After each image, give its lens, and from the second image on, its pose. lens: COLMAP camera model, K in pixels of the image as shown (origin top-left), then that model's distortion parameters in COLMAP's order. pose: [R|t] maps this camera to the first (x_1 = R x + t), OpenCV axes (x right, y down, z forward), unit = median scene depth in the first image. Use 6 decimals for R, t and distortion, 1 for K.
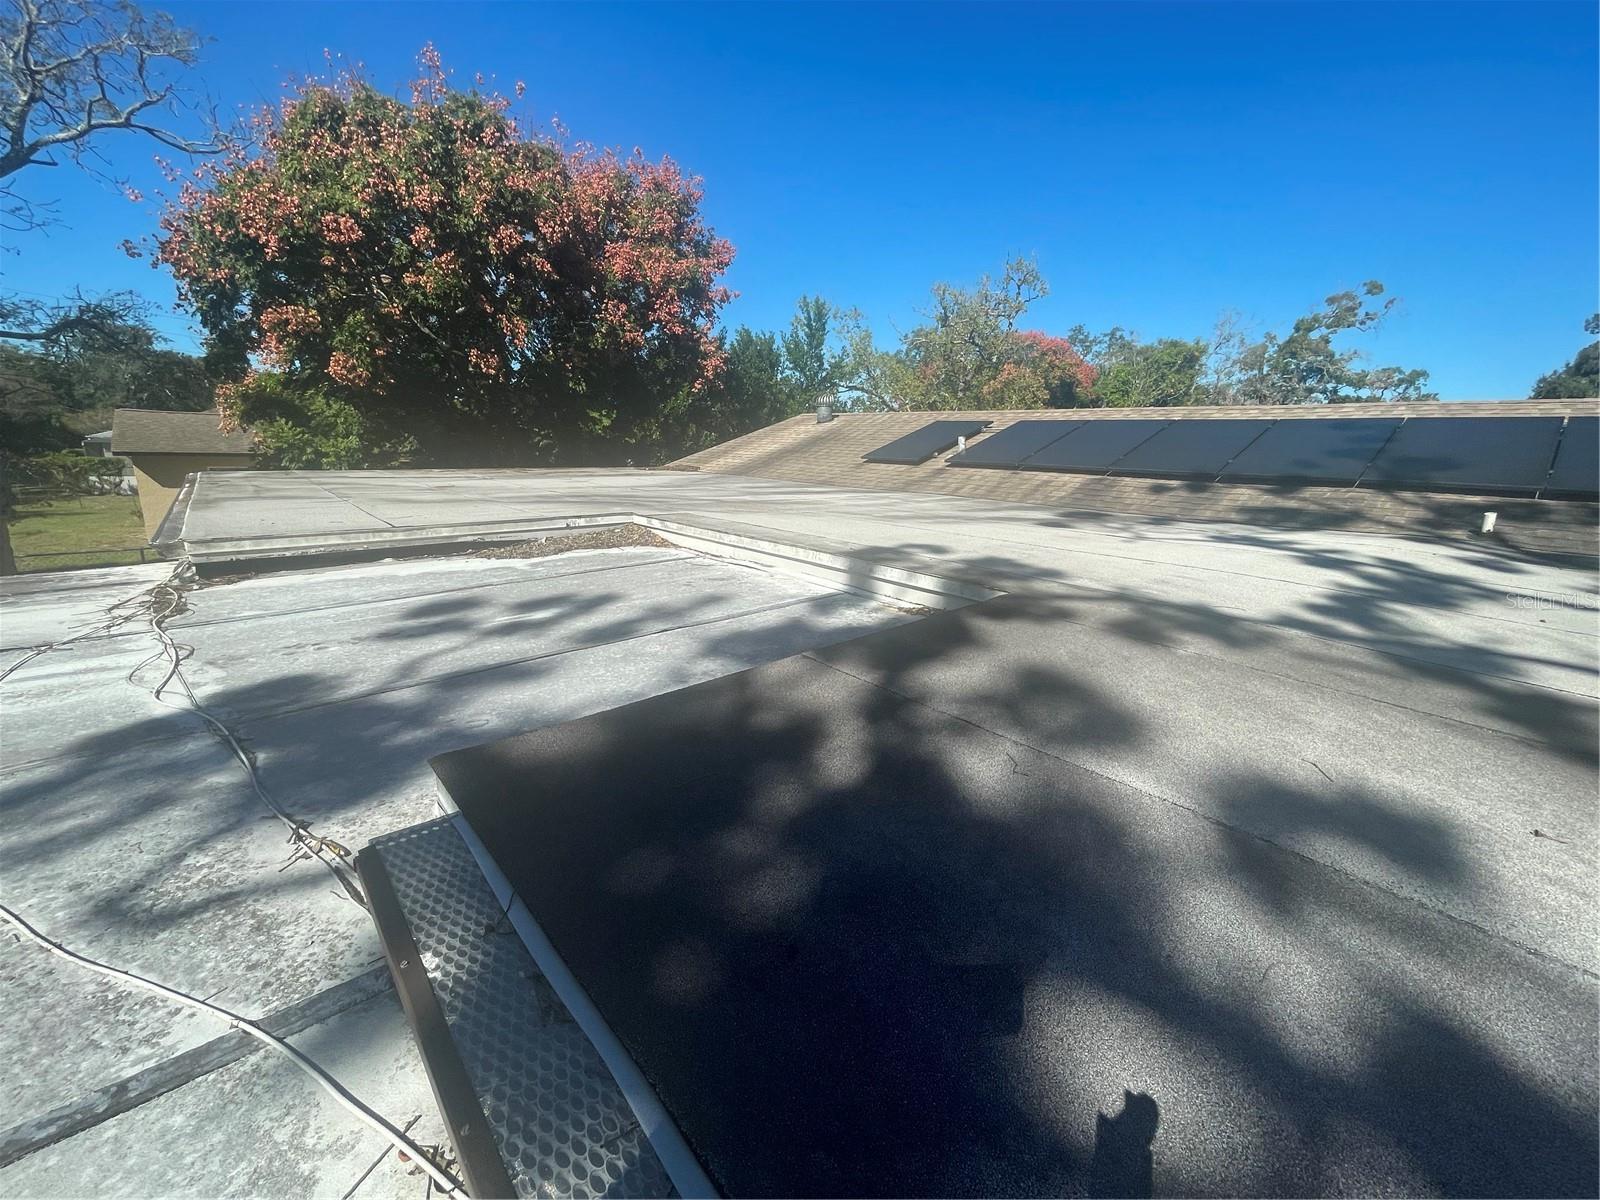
lens RADIAL K [[648.5, 0, 800.4], [0, 648.5, 604.4], [0, 0, 1]] dist [-0.004369, 0.000250]
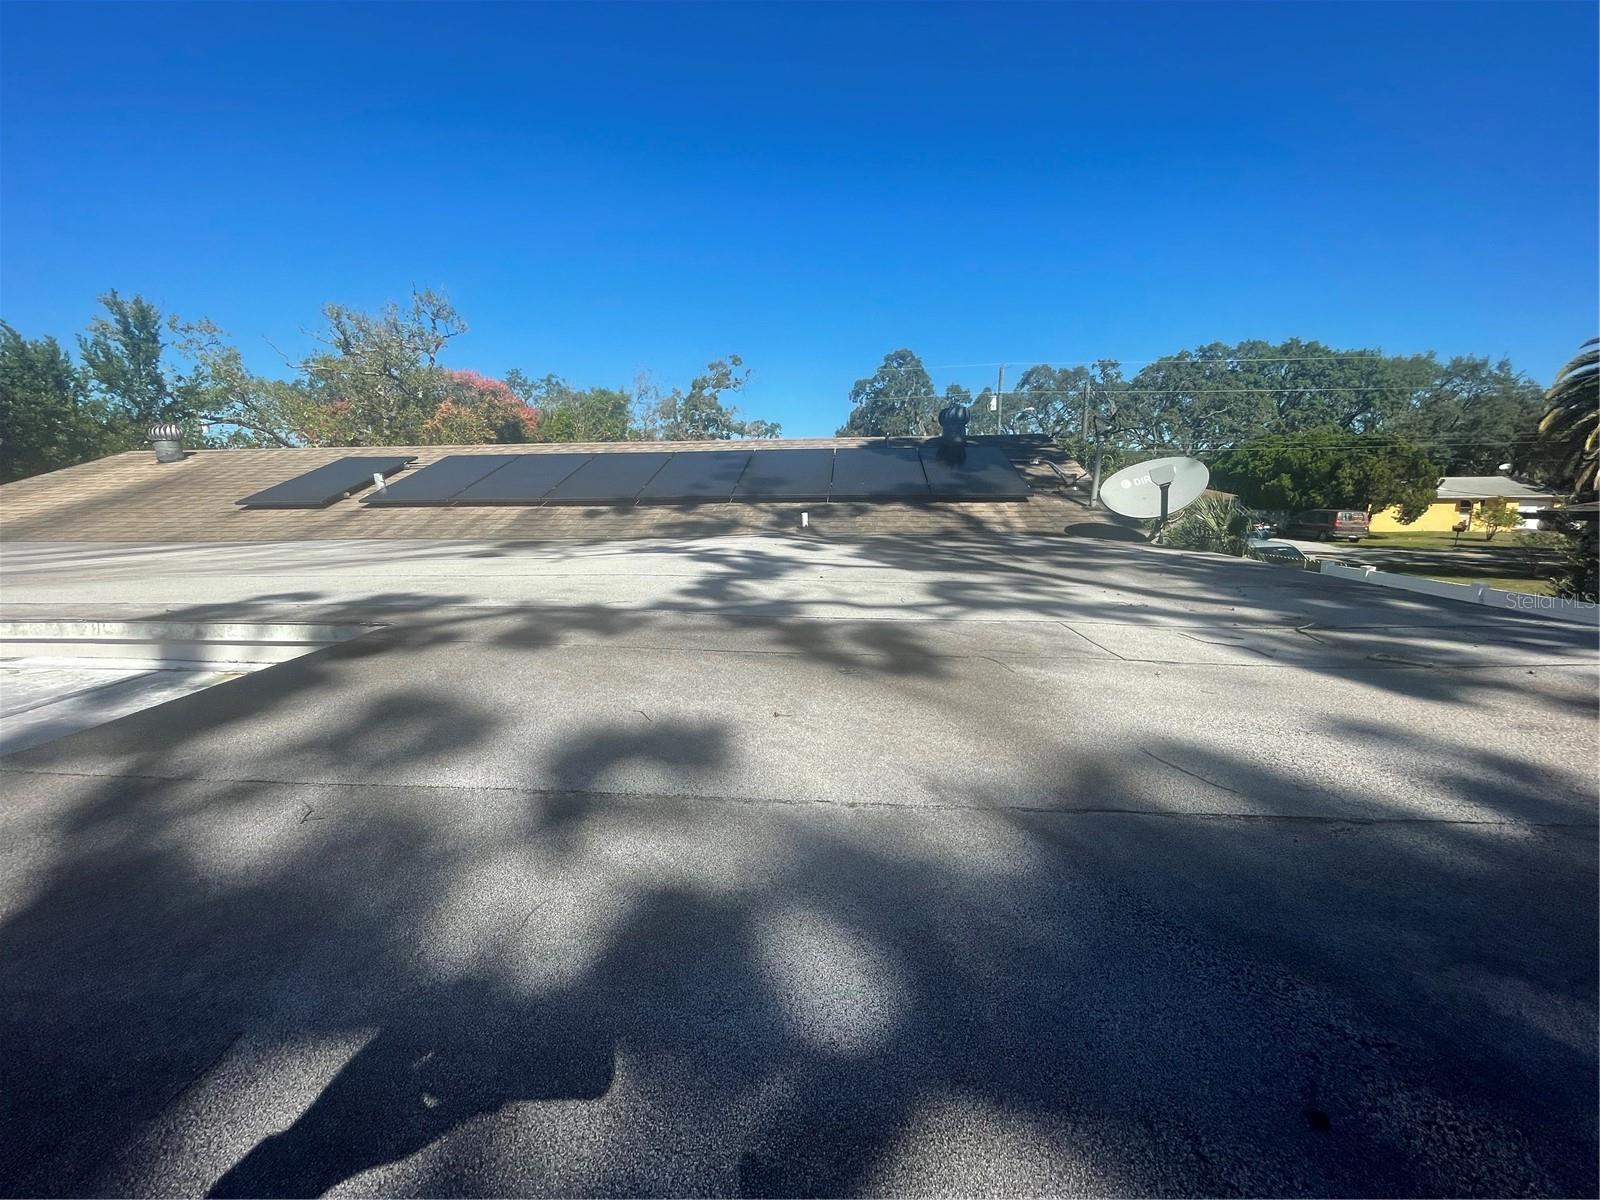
lens RADIAL K [[648.5, 0, 805.7], [0, 648.5, 603.5], [0, 0, 1]] dist [-0.004369, 0.000250]
pose [[0.713293, -0.157954, 0.682835, 0.032380], [0.200172, 0.979604, 0.017503, 0.012542], [-0.671673, 0.124199, 0.730363, -0.005650]]
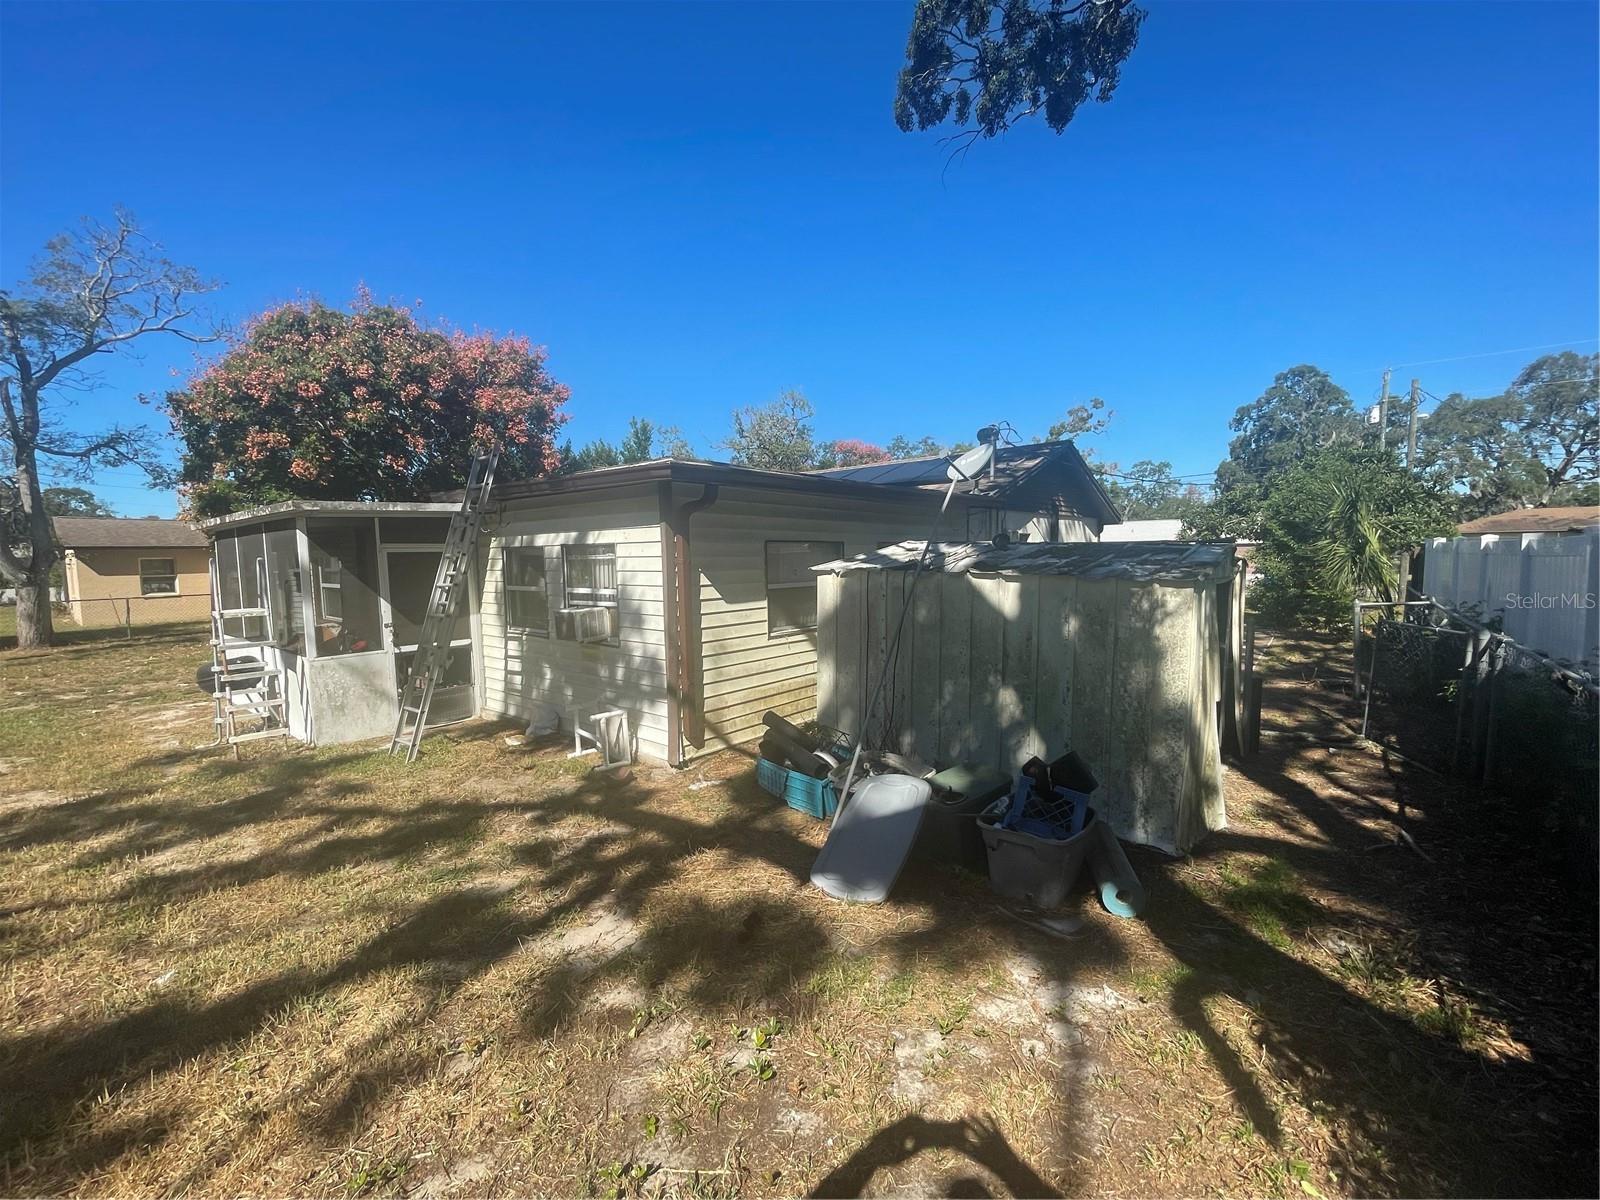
lens RADIAL K [[648.5, 0, 792.4], [0, 648.5, 606.8], [0, 0, 1]] dist [-0.004369, 0.000250]
pose [[0.988634, -0.059639, 0.138006, 0.279248], [0.080524, 0.985236, -0.151081, 0.344702], [-0.126958, 0.160477, 0.978841, -0.736184]]
